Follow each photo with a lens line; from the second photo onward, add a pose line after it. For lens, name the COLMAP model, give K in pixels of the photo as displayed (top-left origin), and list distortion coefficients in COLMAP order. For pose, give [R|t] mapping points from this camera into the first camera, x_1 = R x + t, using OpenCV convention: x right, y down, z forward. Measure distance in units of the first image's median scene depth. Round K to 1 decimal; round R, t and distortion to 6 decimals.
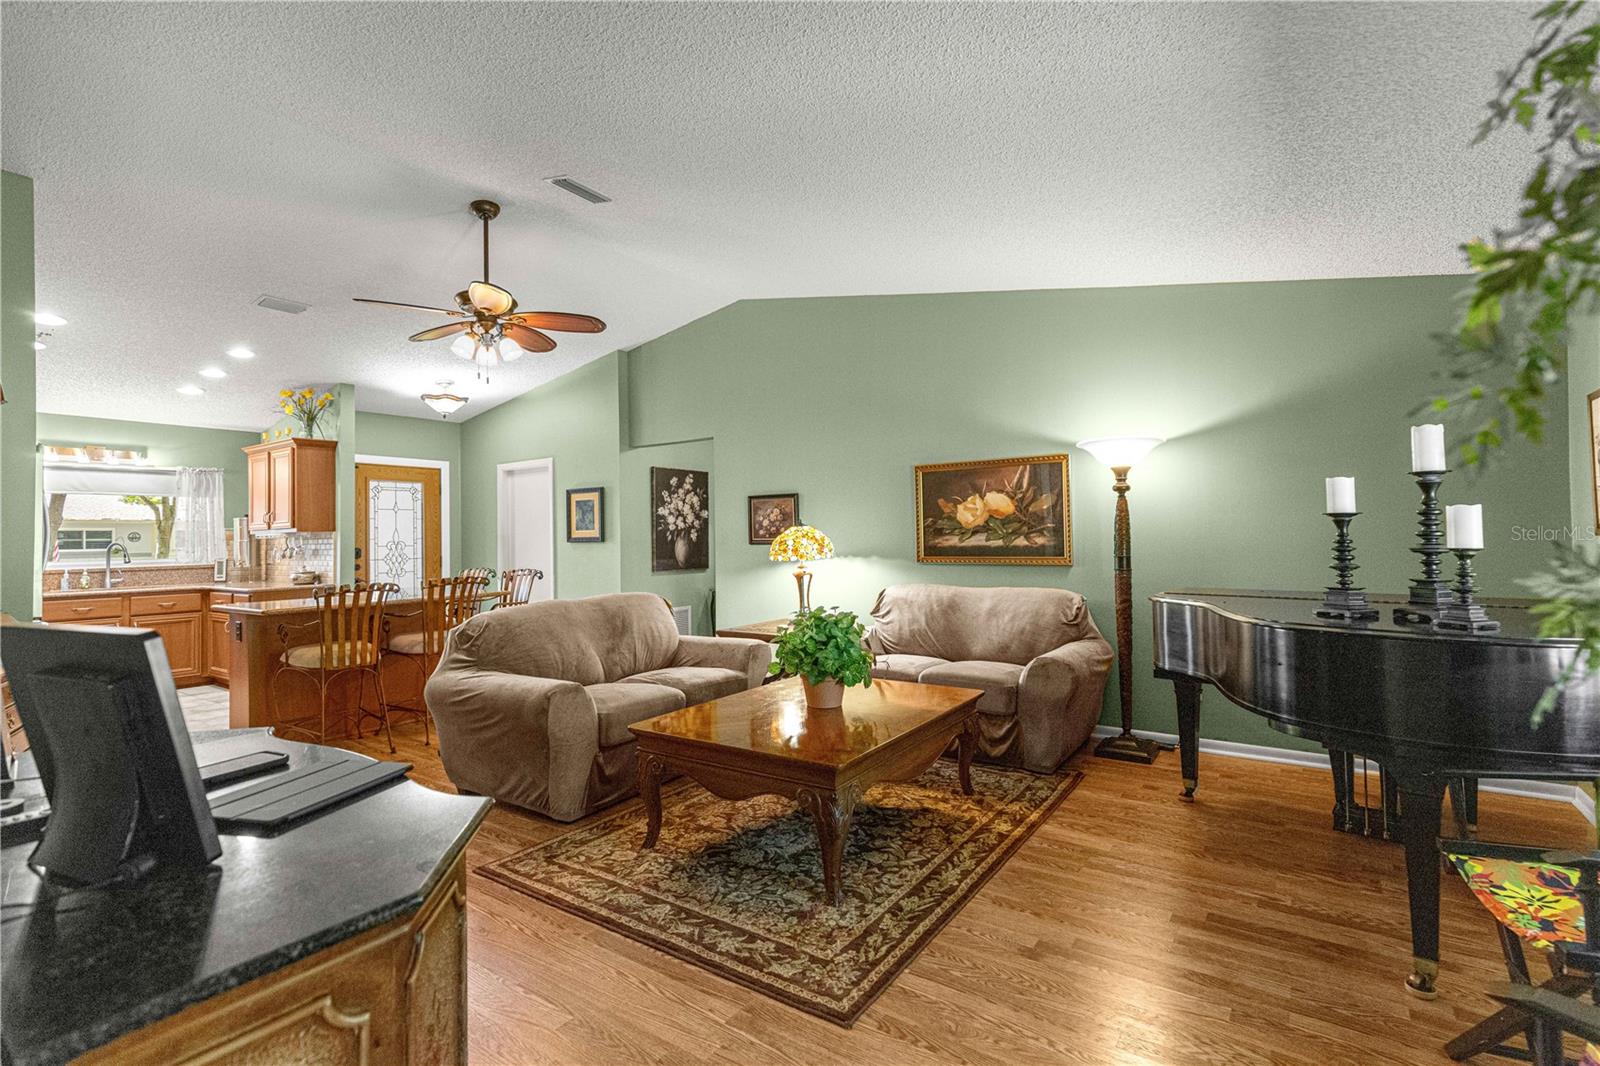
lens RADIAL K [[736.9, 0, 821.4], [0, 736.9, 518.6], [0, 0, 1]] dist [-0.000399, -0.000830]
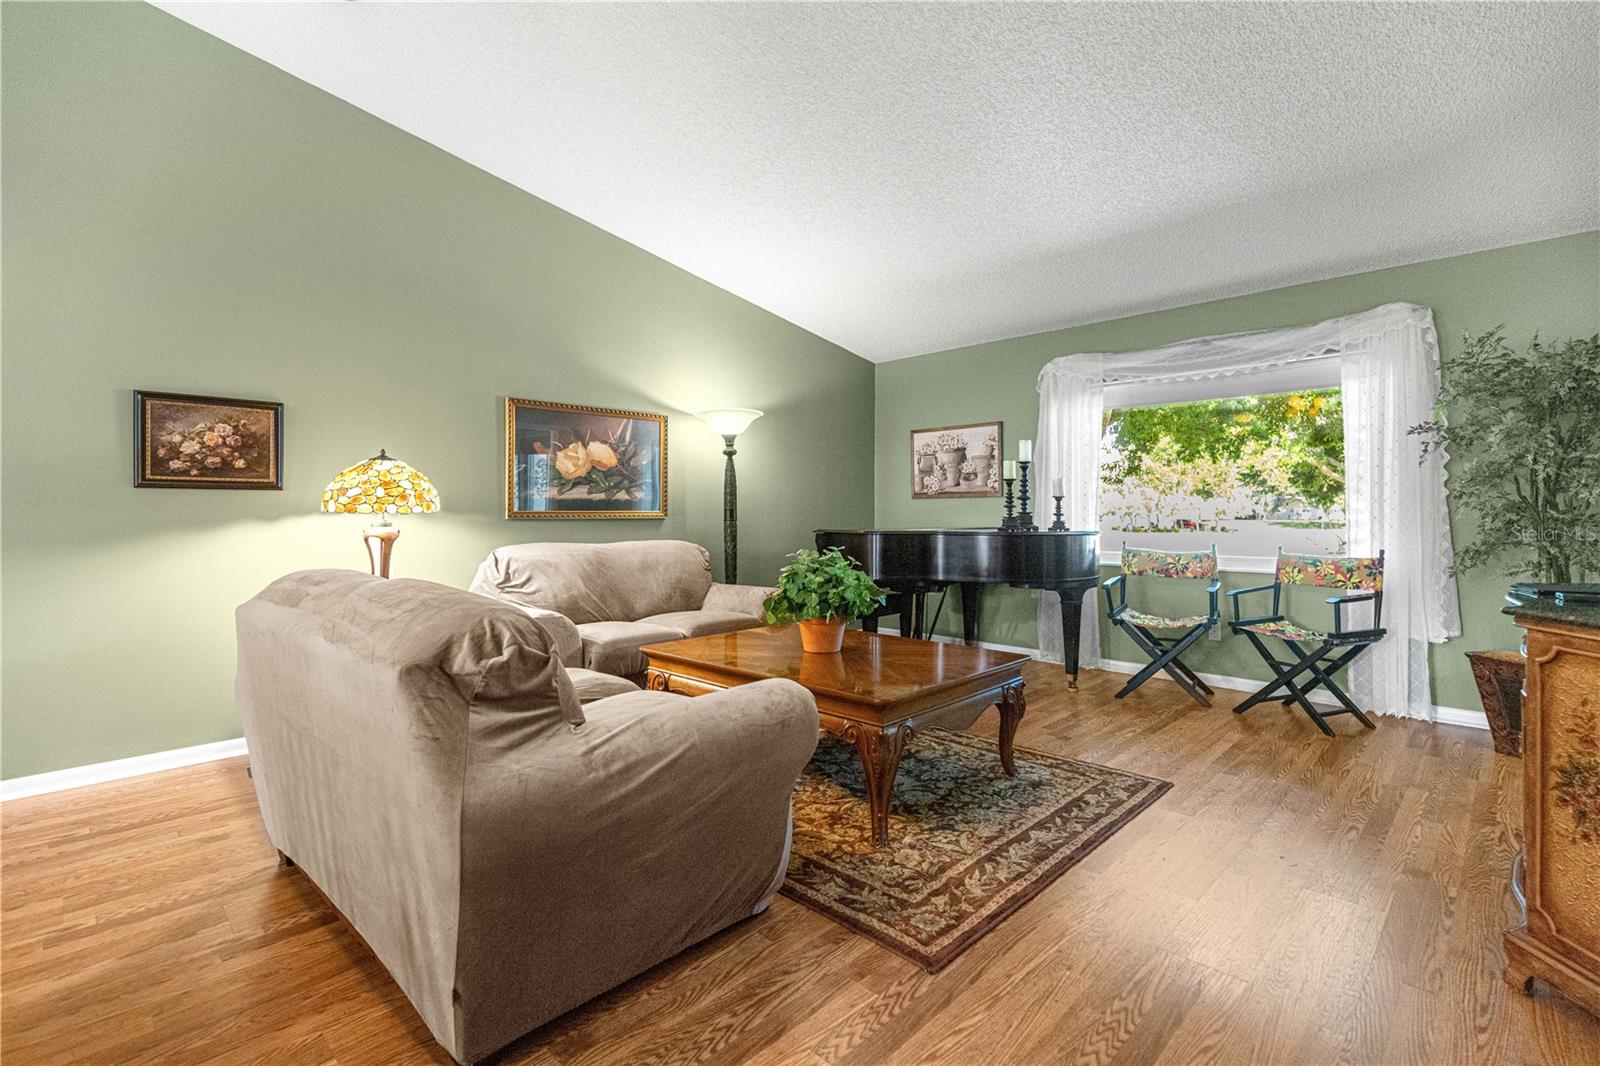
lens RADIAL K [[726.3, 0, 807.7], [0, 726.3, 514.1], [0, 0, 1]] dist [0.003457, -0.000246]
pose [[0.184949, 0.013881, 0.982650, -0.687374], [-0.027501, 0.999582, -0.008945, 0.062584], [-0.982363, -0.025369, 0.185254, 0.625419]]
